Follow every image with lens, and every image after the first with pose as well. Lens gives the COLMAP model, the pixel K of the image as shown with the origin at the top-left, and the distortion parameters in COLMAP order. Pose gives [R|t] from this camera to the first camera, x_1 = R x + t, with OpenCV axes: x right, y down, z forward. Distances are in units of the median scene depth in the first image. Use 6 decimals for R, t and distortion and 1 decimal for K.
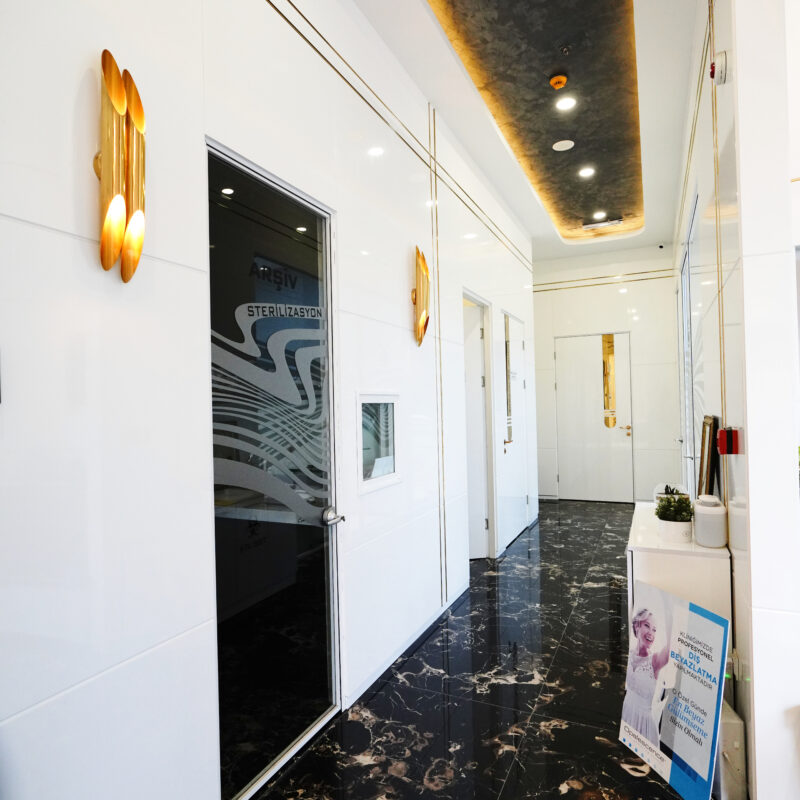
lens RADIAL K [[538.1, 0, 400.0], [0, 538.1, 400.0], [0, 0, 1]] dist [-0.010601, 0.005260]
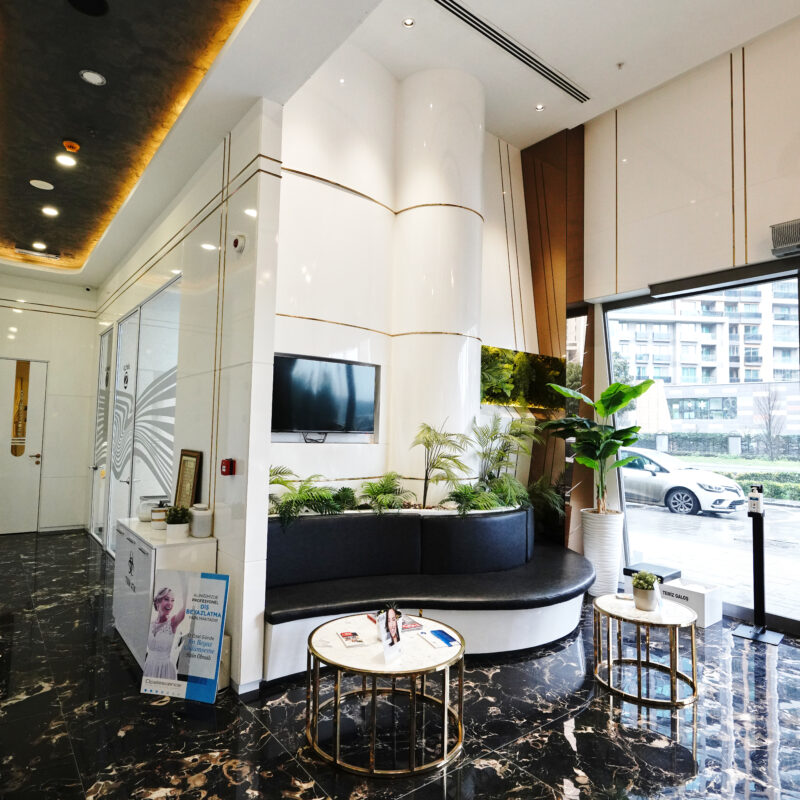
lens RADIAL K [[538.1, 0, 400.0], [0, 538.1, 400.0], [0, 0, 1]] dist [-0.010601, 0.005260]
pose [[0.449470, 0.085431, 0.889201, -0.561094], [-0.042304, 0.996335, -0.074340, -0.023536], [-0.892293, -0.004203, 0.451436, -0.183893]]
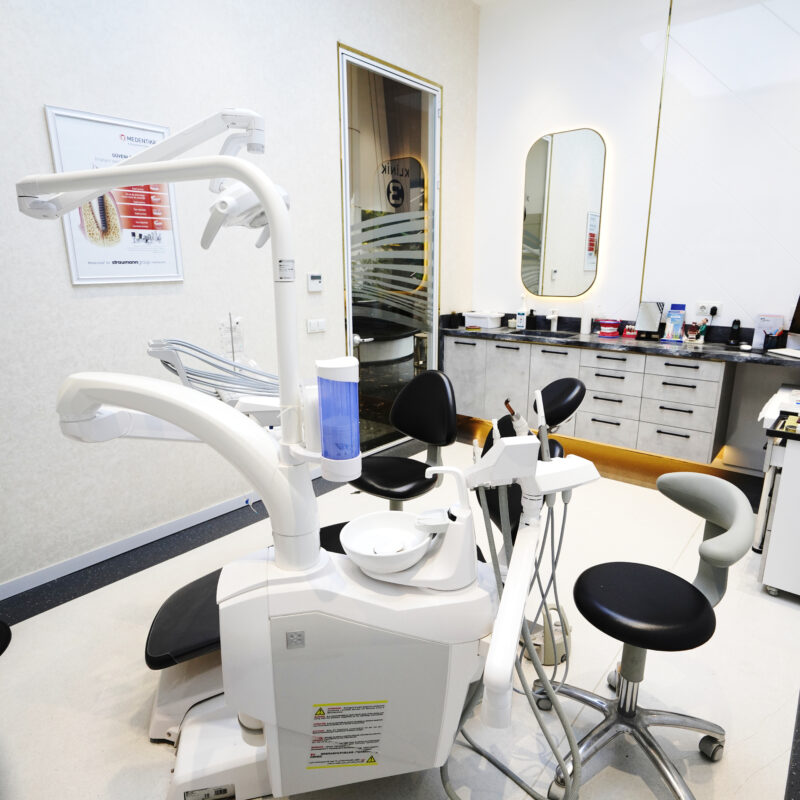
lens RADIAL K [[538.1, 0, 400.0], [0, 538.1, 400.0], [0, 0, 1]] dist [-0.010601, 0.005260]
pose [[0.233177, -0.231738, 0.944418, -1.115655], [0.001206, 0.971258, 0.238026, -0.022464], [-0.972434, -0.054363, 0.226754, -0.342641]]
